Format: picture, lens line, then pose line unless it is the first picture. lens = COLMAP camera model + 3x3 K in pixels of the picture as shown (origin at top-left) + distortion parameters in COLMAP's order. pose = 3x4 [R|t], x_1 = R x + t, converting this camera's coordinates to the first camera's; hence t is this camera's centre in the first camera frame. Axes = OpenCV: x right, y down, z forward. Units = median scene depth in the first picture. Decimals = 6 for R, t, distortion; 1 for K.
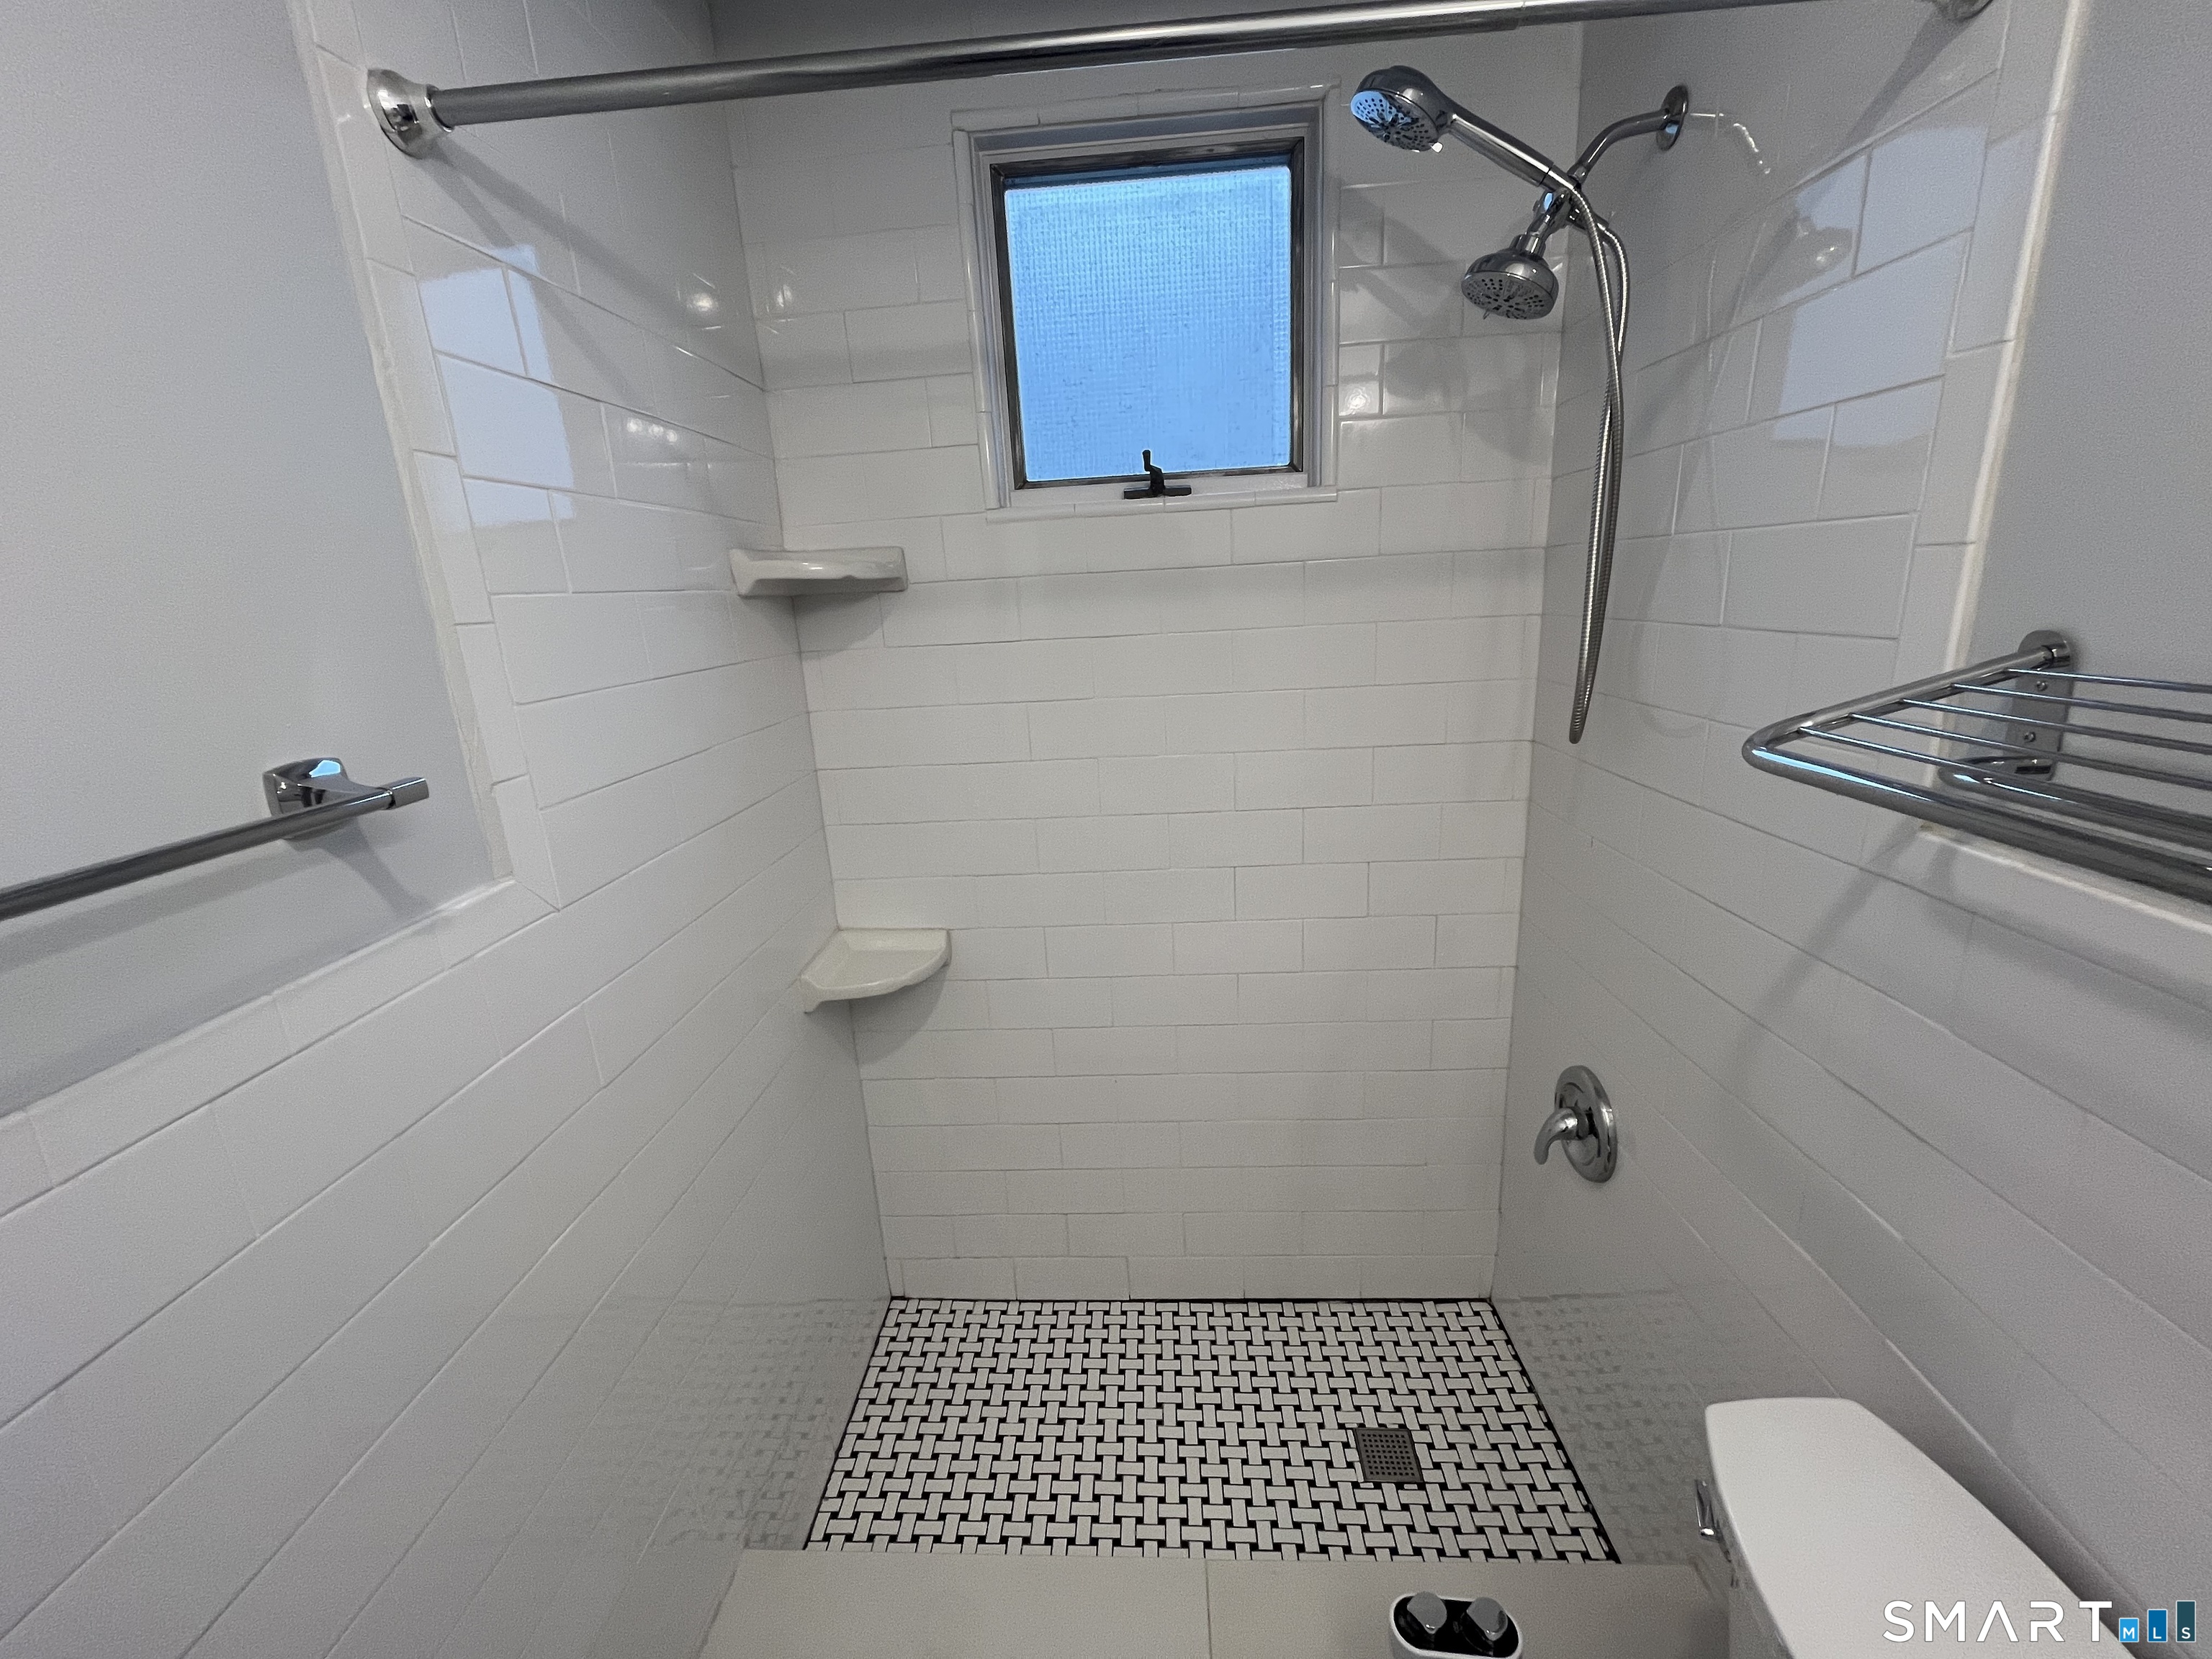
lens RADIAL K [[898.3, 0, 1106.8], [0, 898.3, 831.0], [0, 0, 1]] dist [-0.001400, -0.000190]
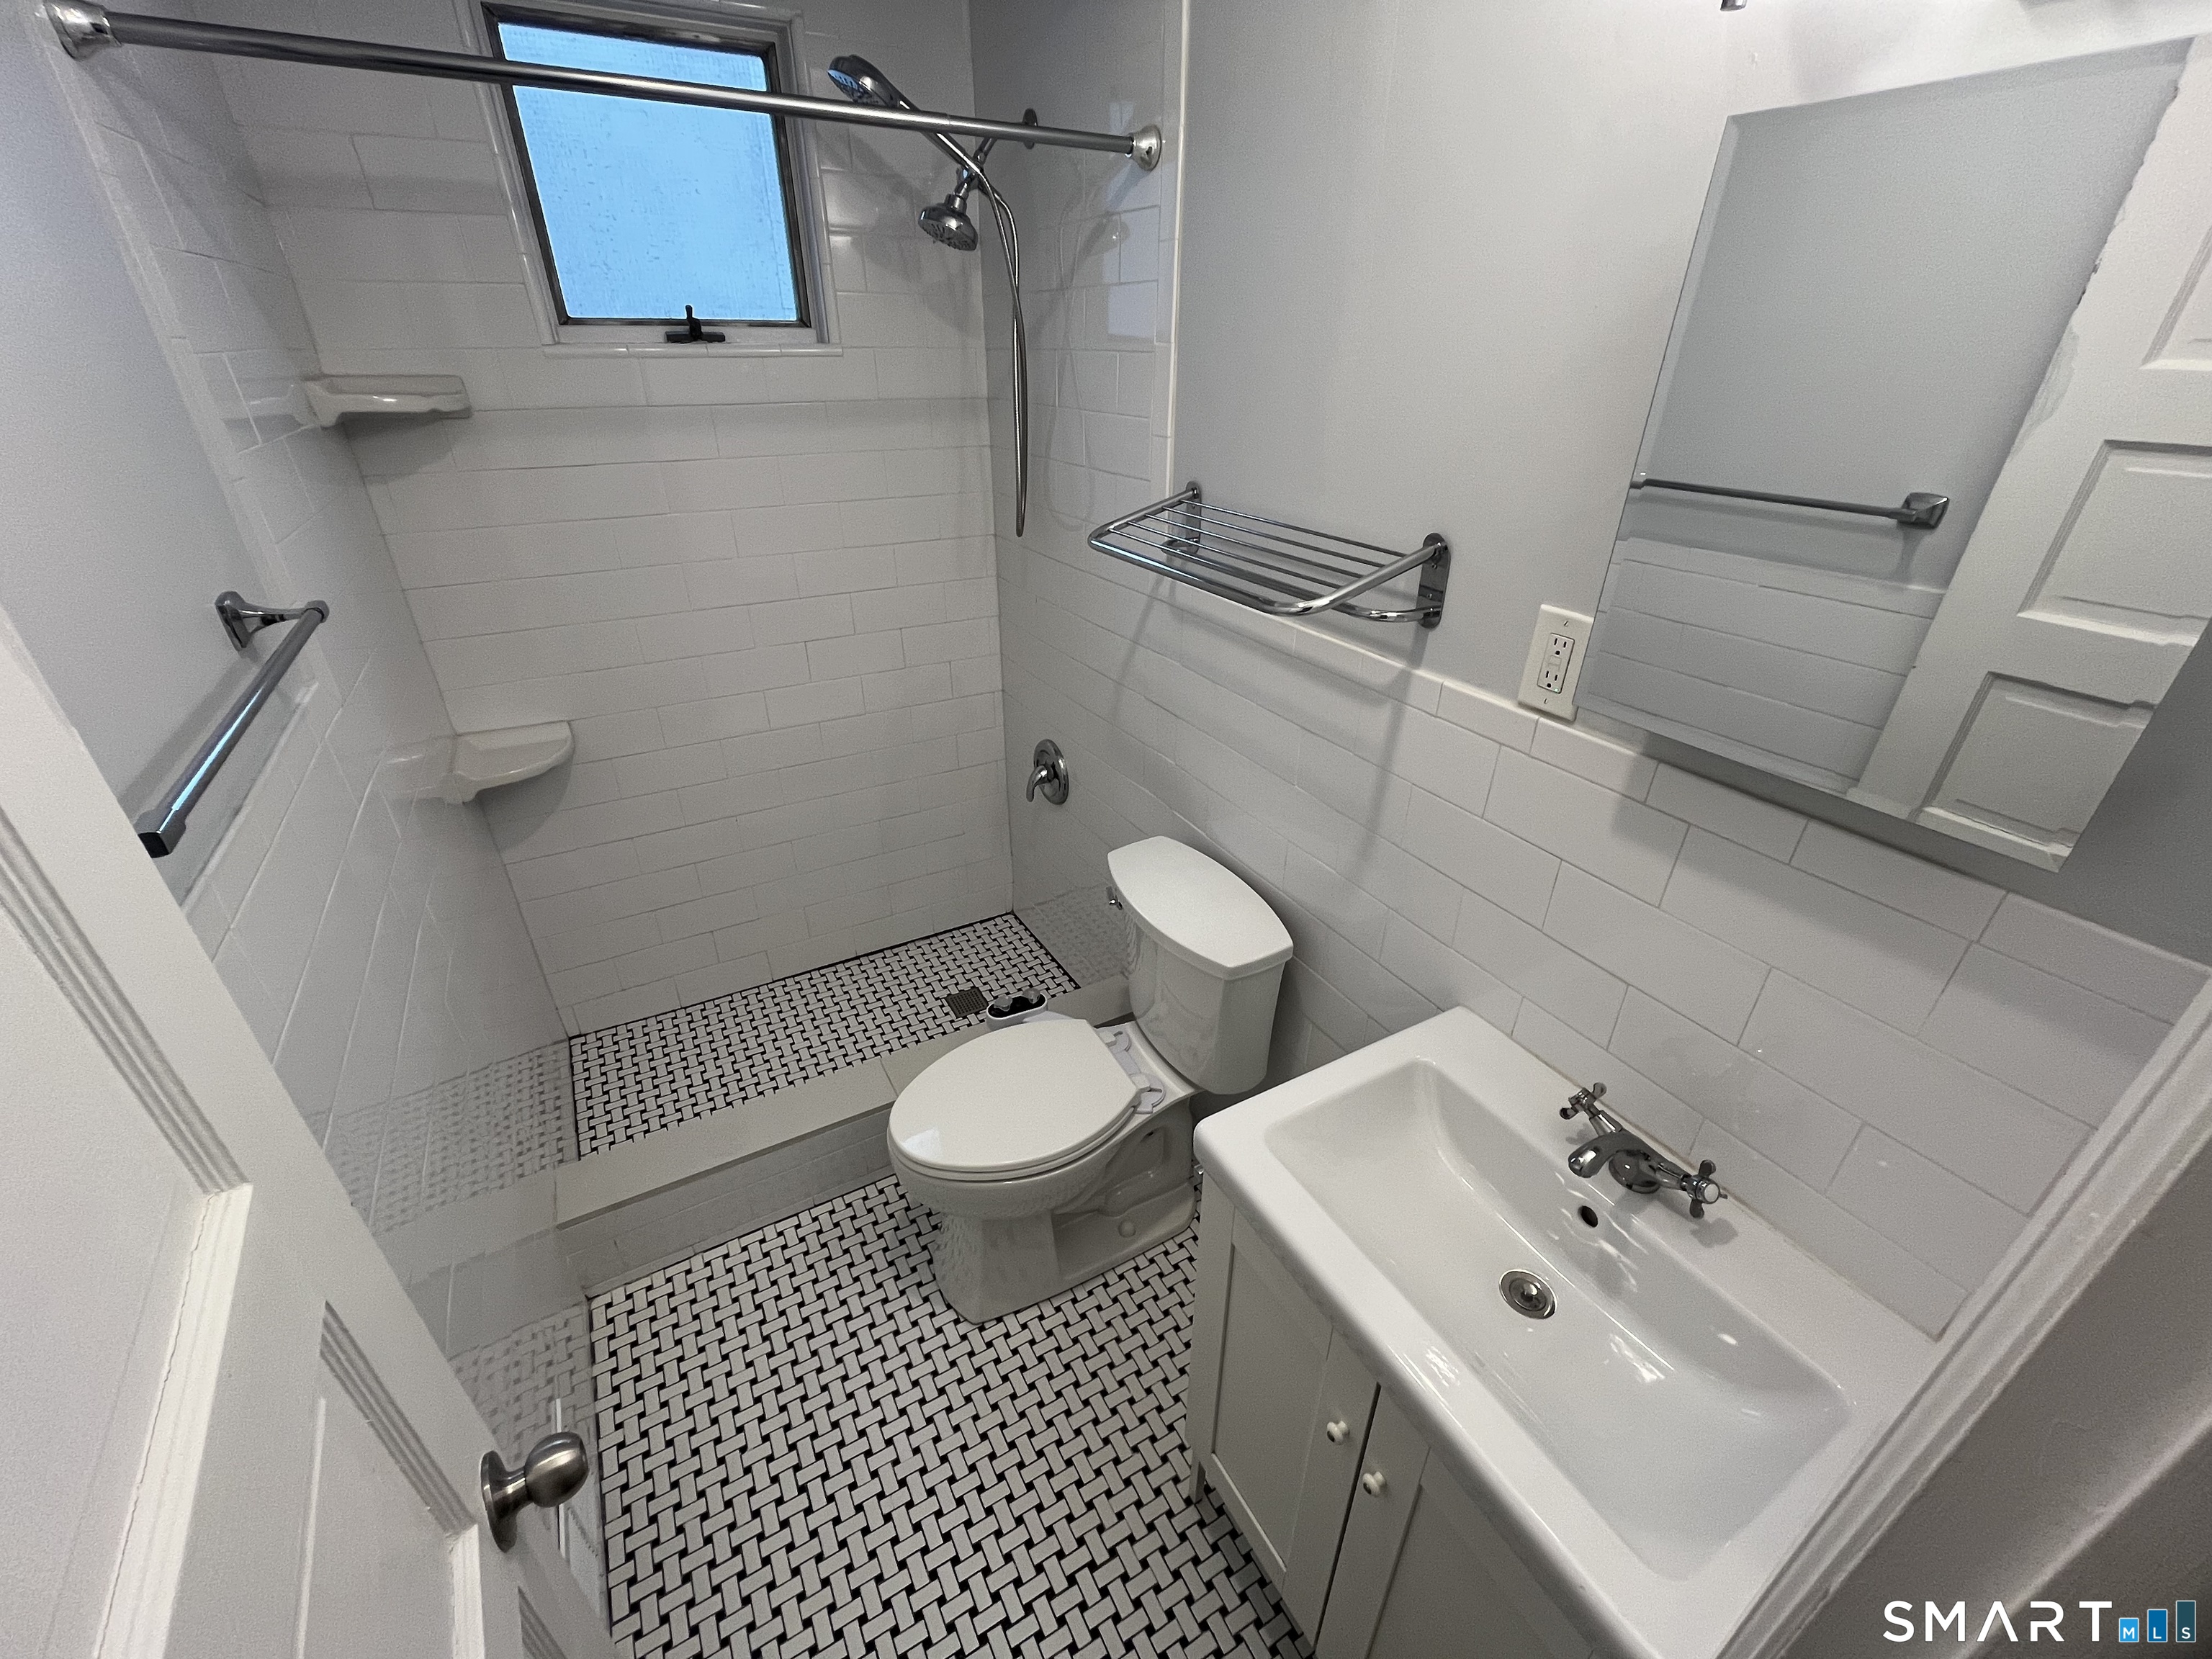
lens RADIAL K [[898.3, 0, 1106.8], [0, 898.3, 831.0], [0, 0, 1]] dist [-0.001400, -0.000190]
pose [[0.841597, -0.205612, 0.499438, -0.232971], [0.091360, 0.965572, 0.243564, 0.030121], [-0.532323, -0.159354, 0.831407, -0.452891]]
